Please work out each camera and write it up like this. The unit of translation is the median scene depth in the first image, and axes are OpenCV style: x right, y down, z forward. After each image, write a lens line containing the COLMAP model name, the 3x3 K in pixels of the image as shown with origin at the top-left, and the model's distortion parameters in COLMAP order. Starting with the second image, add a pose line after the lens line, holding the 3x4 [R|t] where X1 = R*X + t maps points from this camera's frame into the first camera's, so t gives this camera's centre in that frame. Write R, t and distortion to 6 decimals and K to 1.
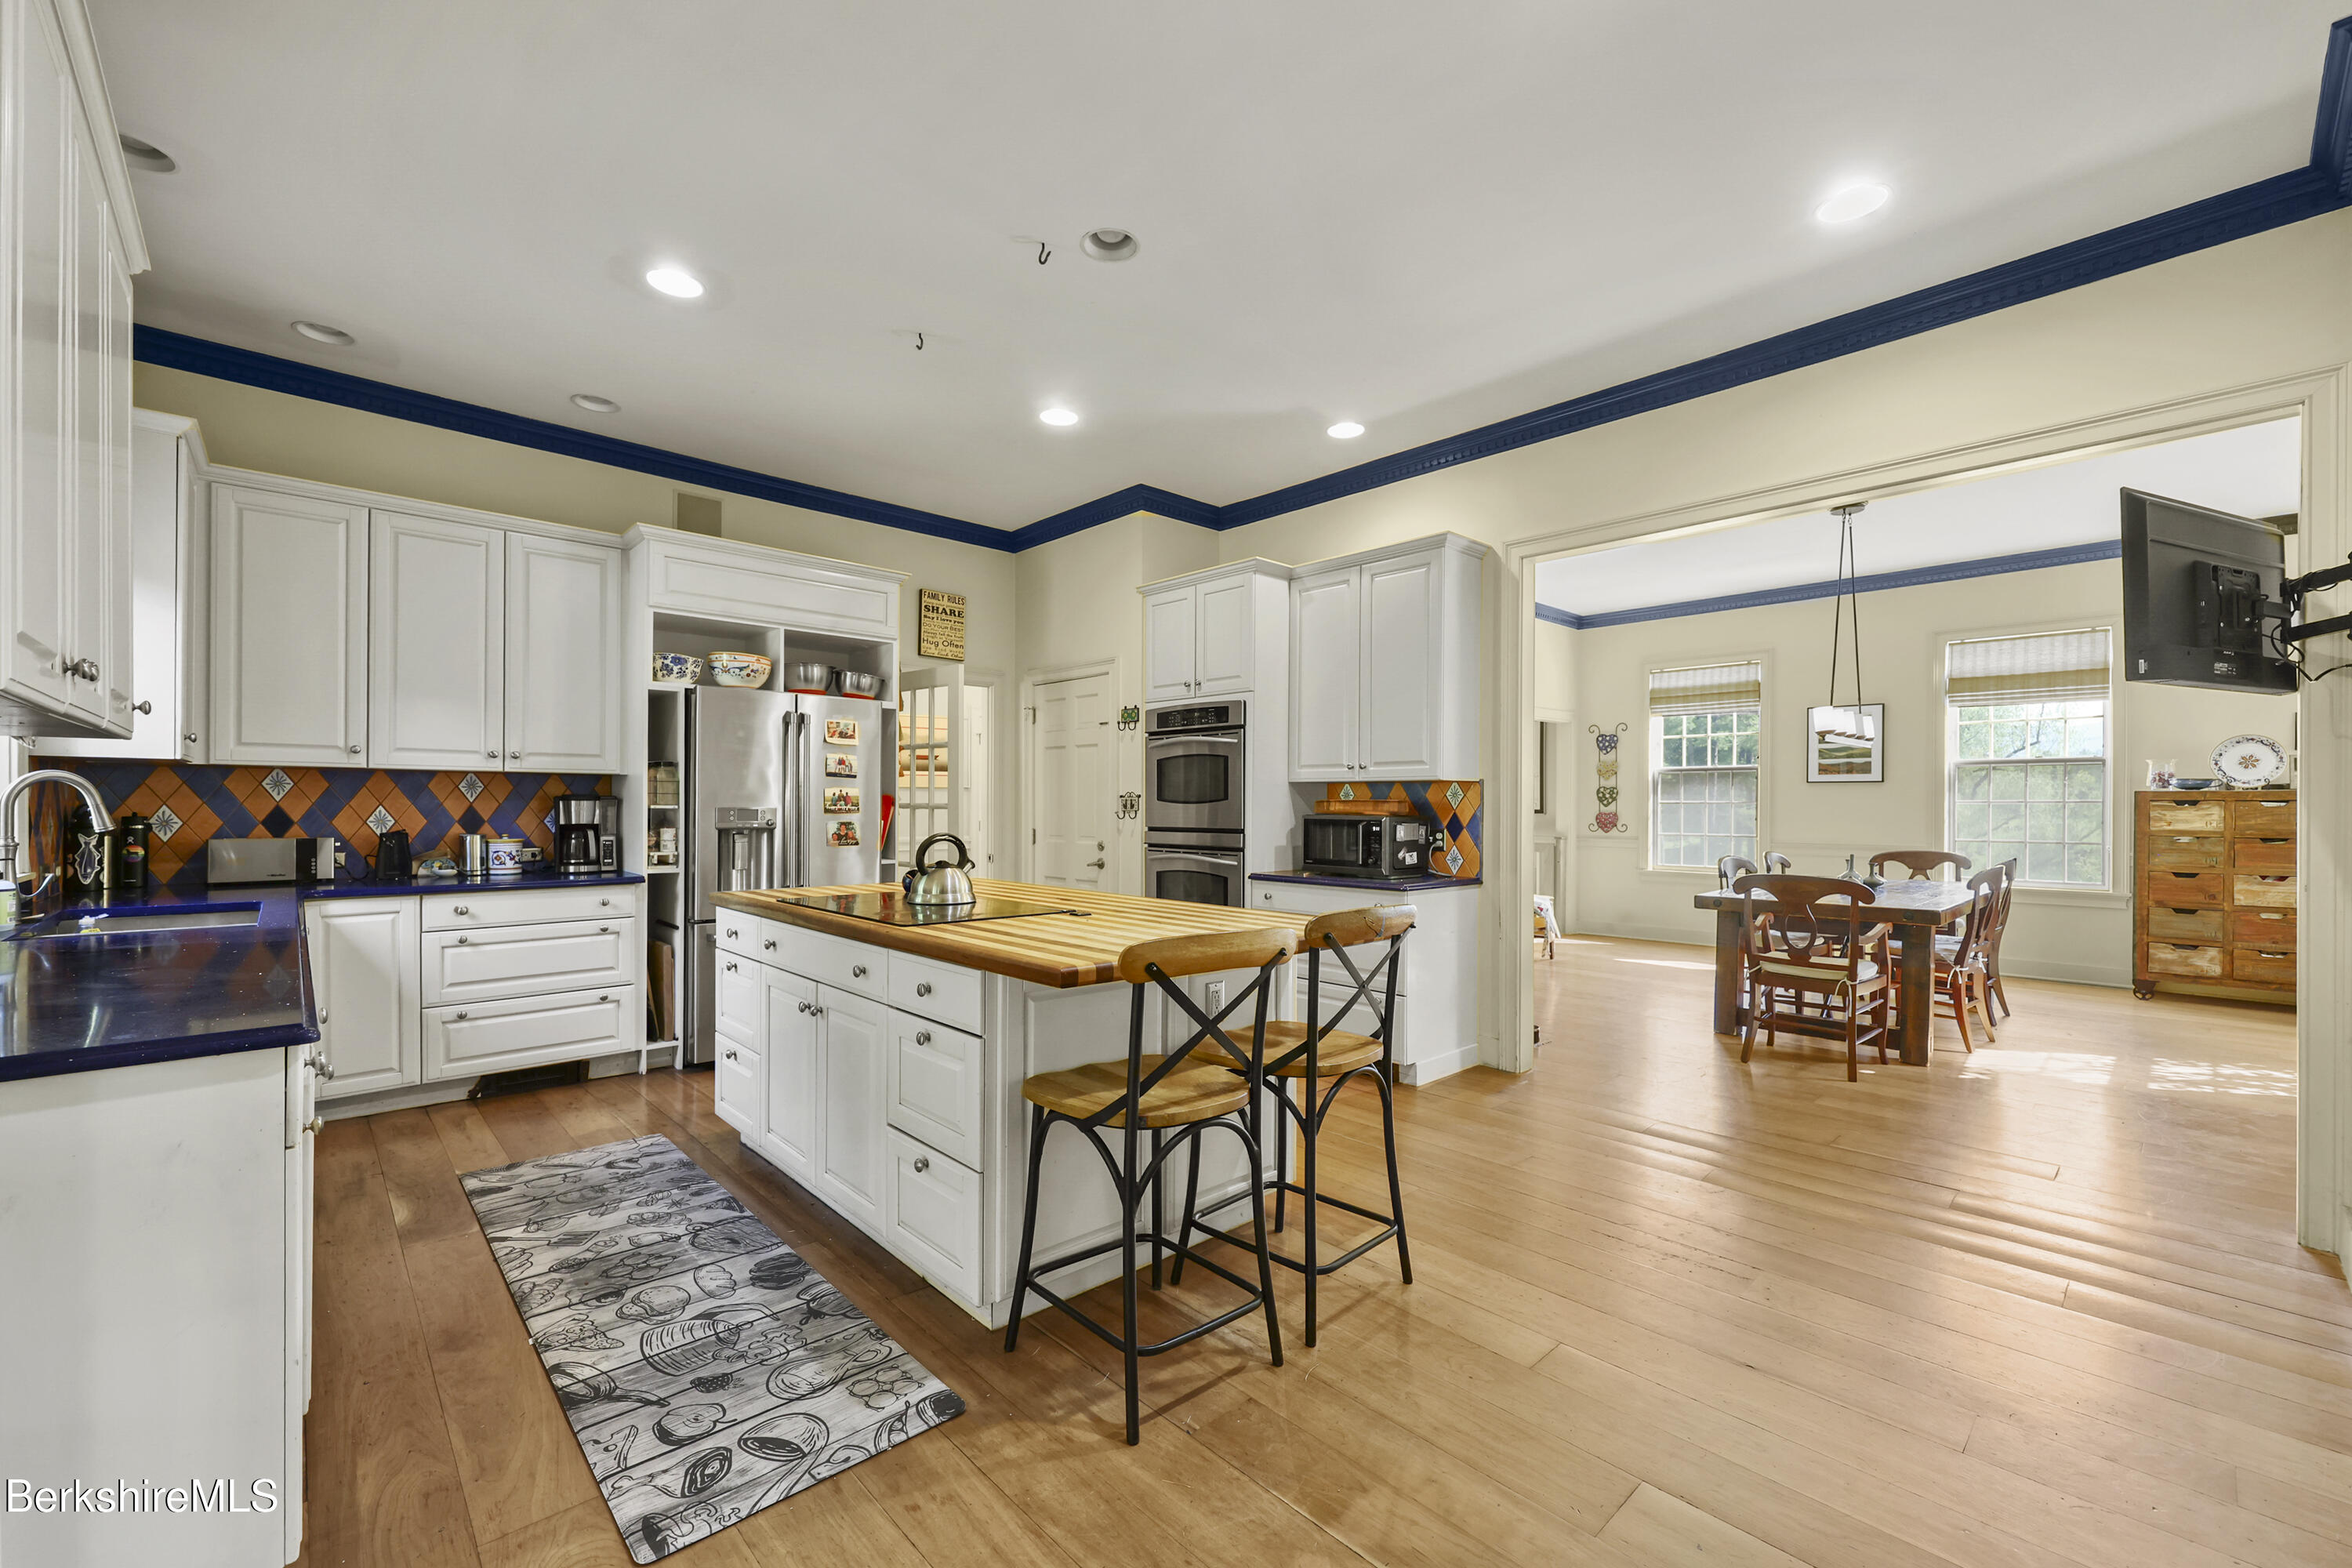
lens RADIAL K [[959.9, 0, 1177.5], [0, 959.9, 805.4], [0, 0, 1]] dist [0.000166, 0.000049]
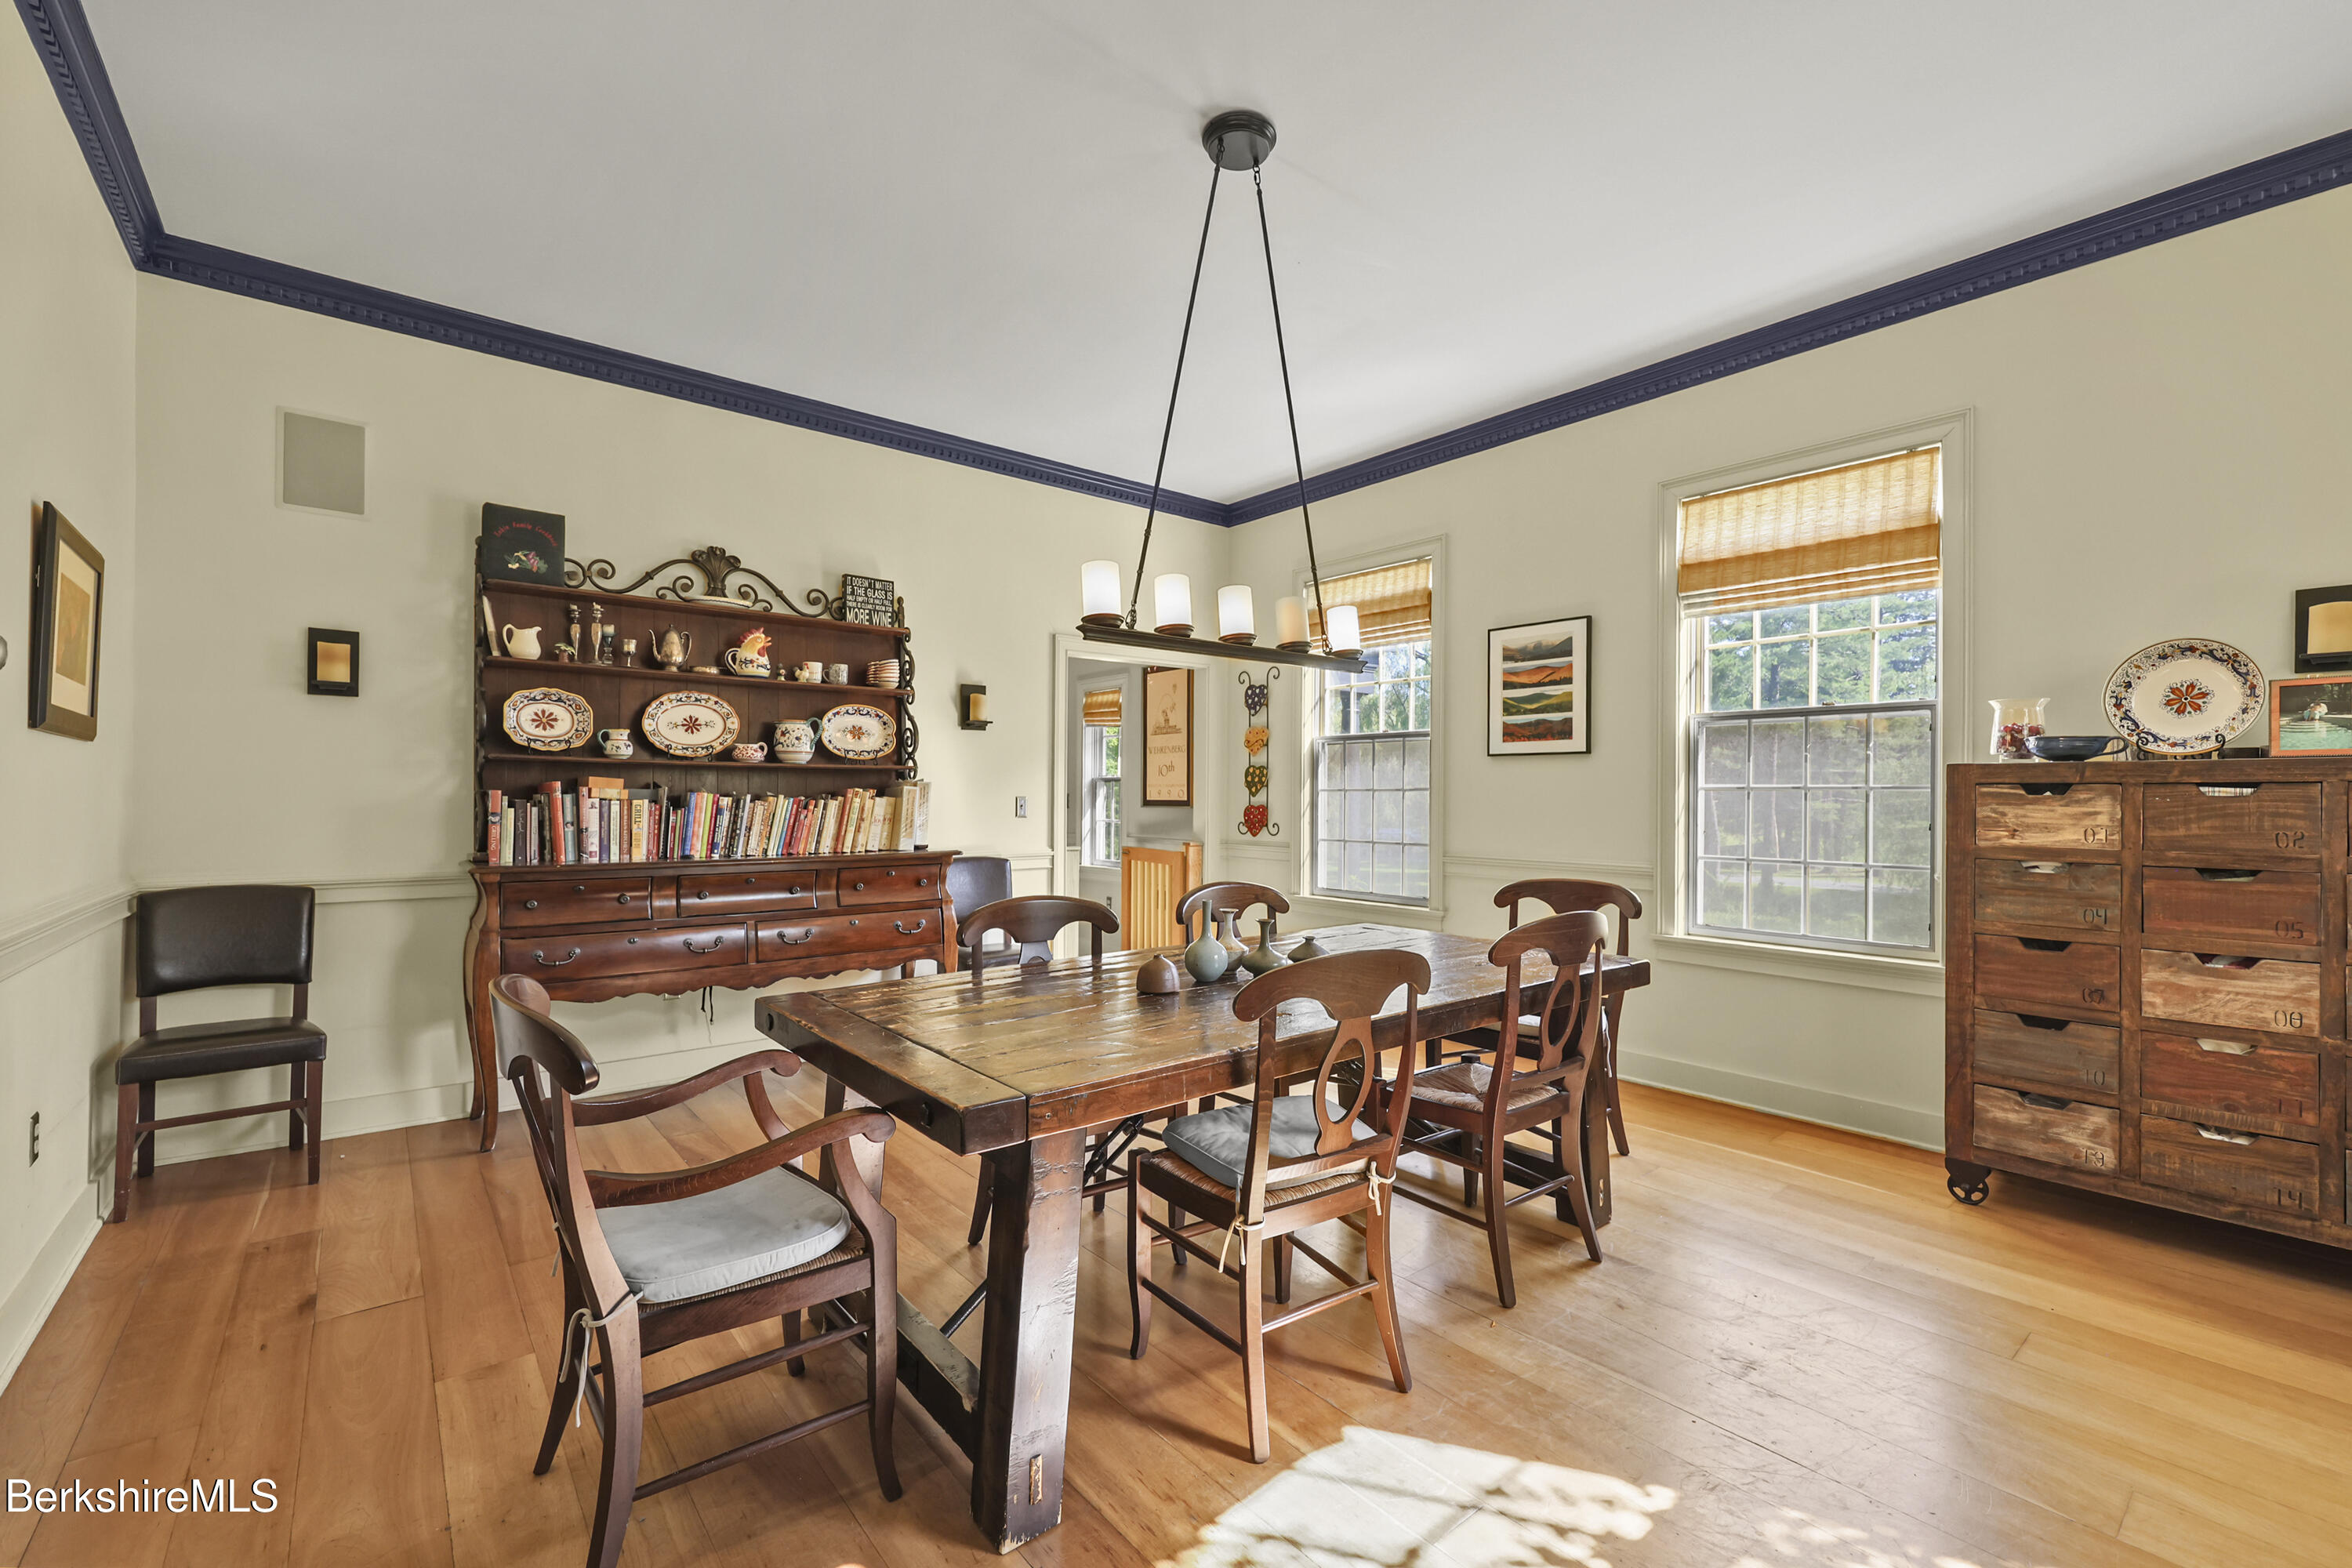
lens RADIAL K [[1003.0, 0, 1176.0], [0, 1003.0, 784.0], [0, 0, 1]] dist [0.000144, 0.000033]
pose [[0.997394, -0.001904, -0.072123, 0.892740], [0.001158, 0.999945, -0.010388, -0.000535], [0.072139, 0.010277, 0.997342, 0.650553]]
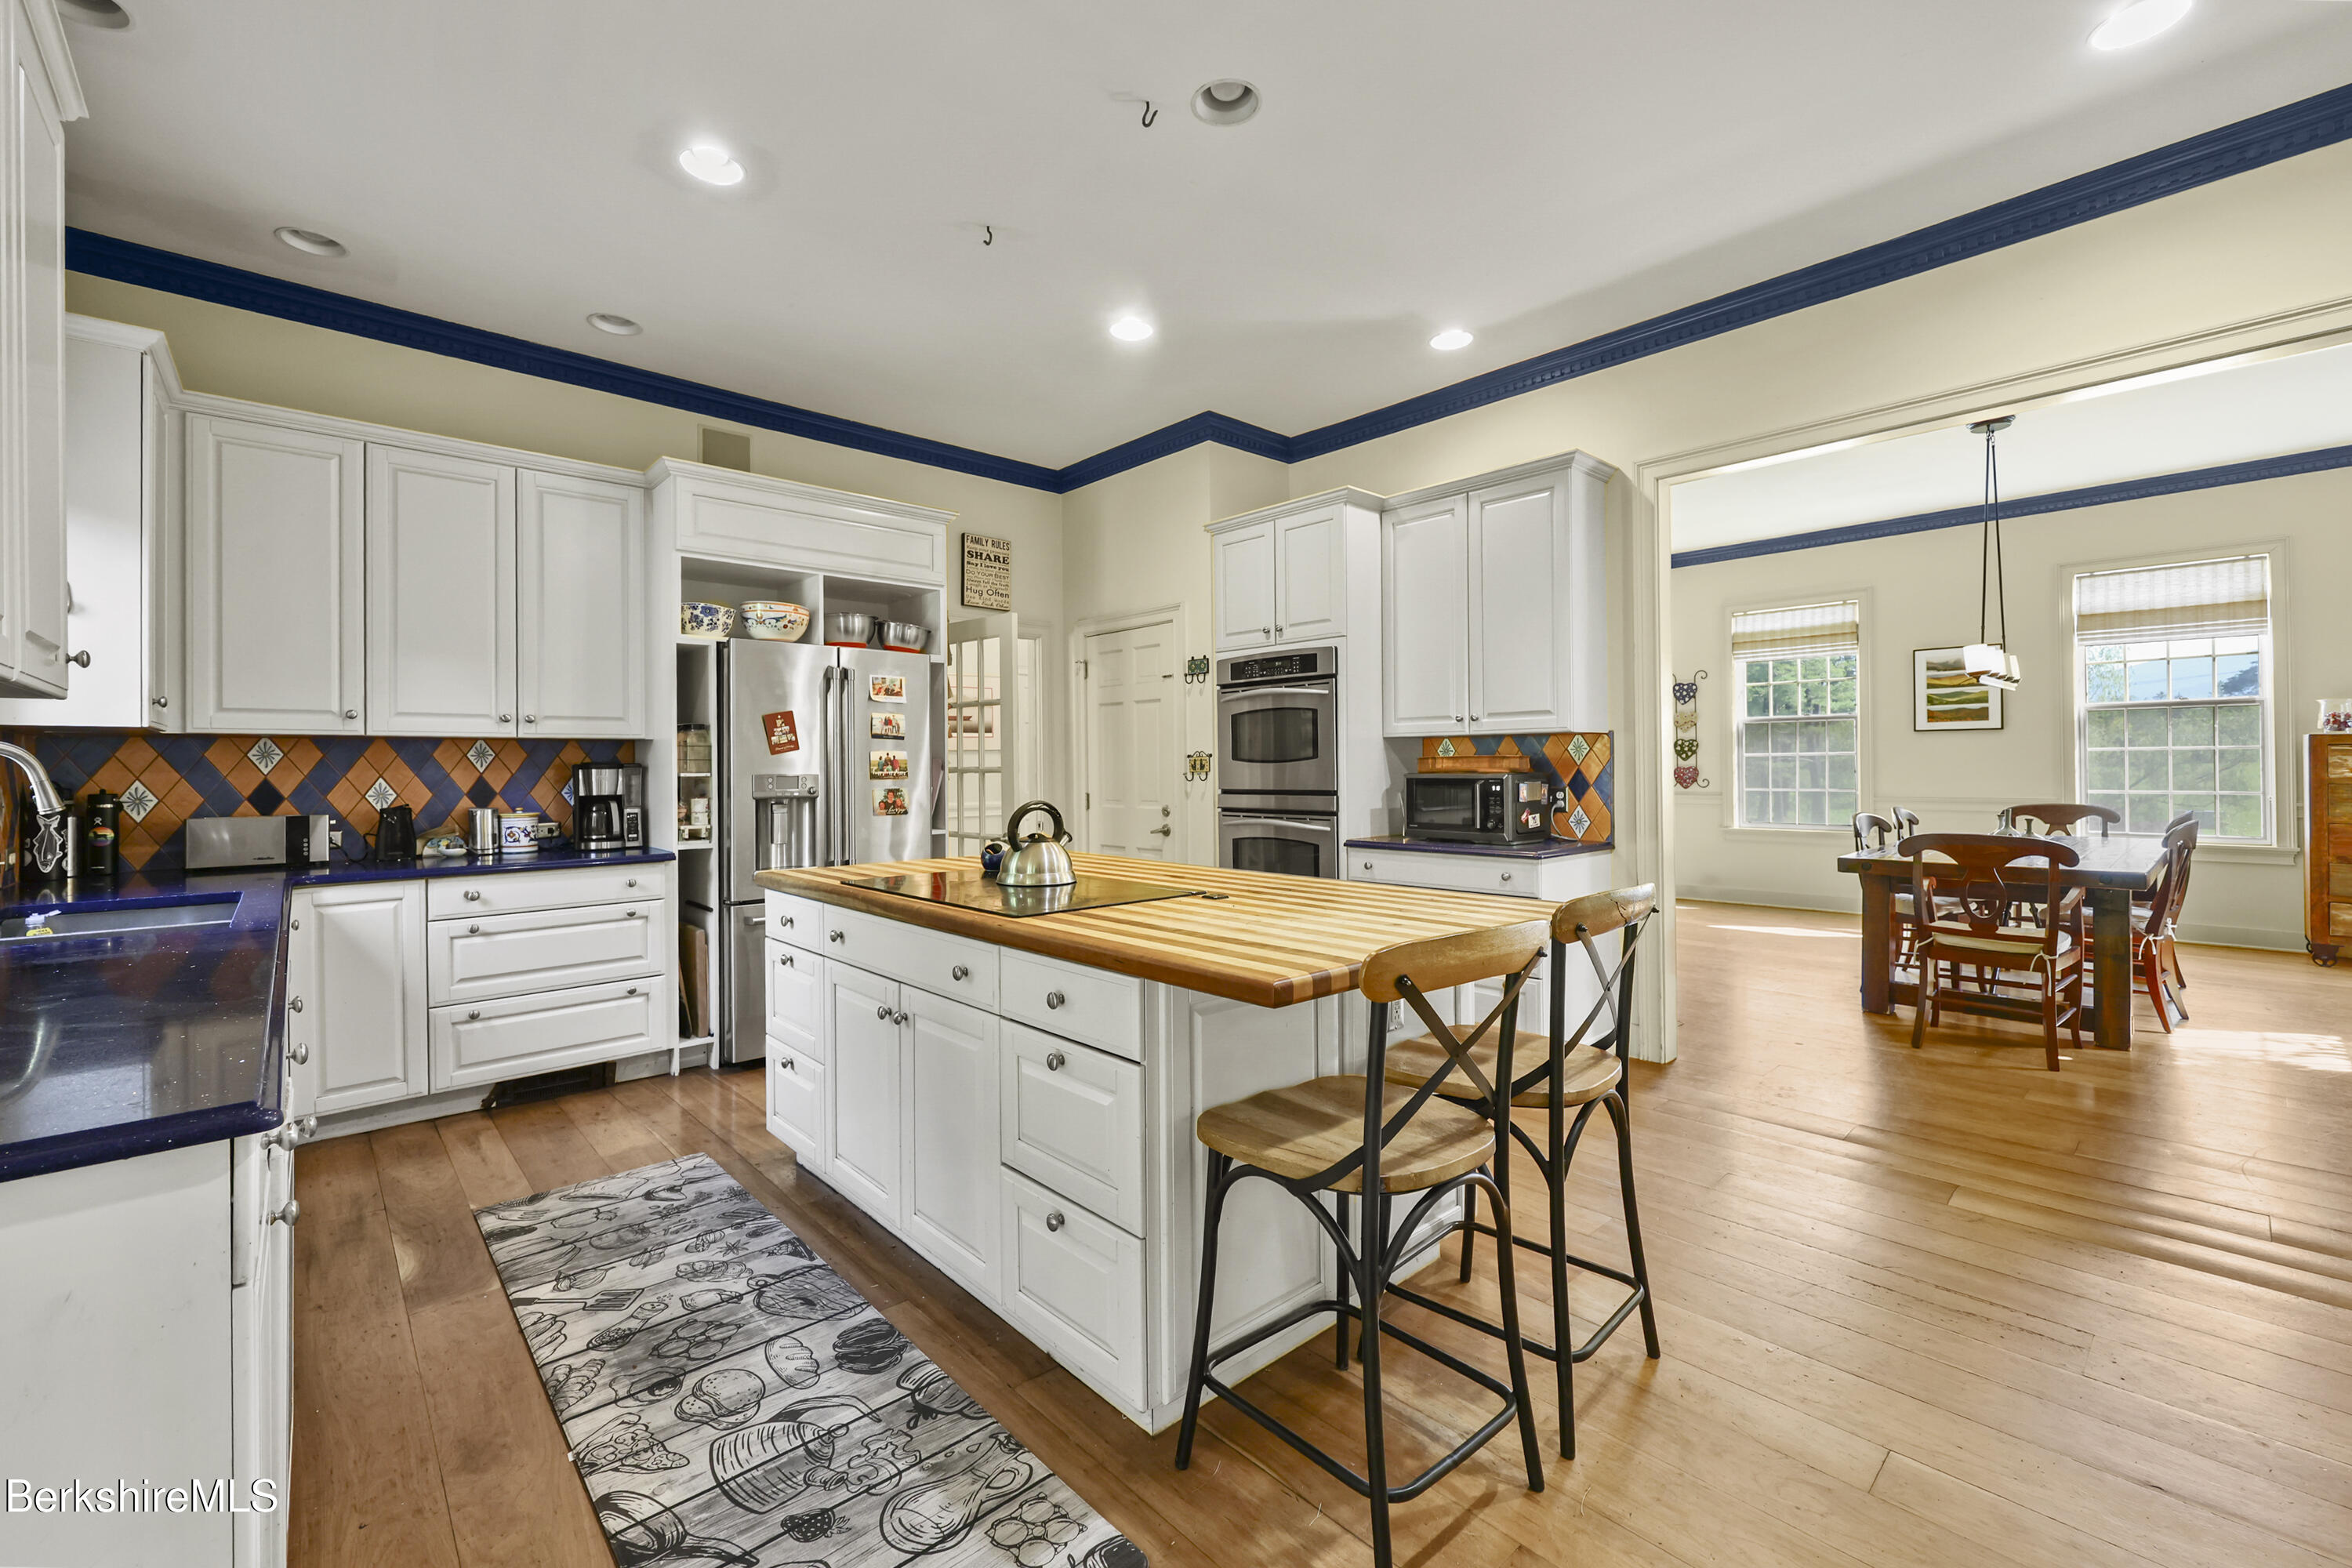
lens RADIAL K [[971.6, 0, 1170.4], [0, 971.6, 761.0], [0, 0, 1]] dist [-0.000690, 0.000444]
pose [[0.999813, -0.014258, -0.013093, -0.081195], [0.014181, 0.999882, -0.005960, 0.000379], [0.013176, 0.005773, 0.999897, 0.102891]]
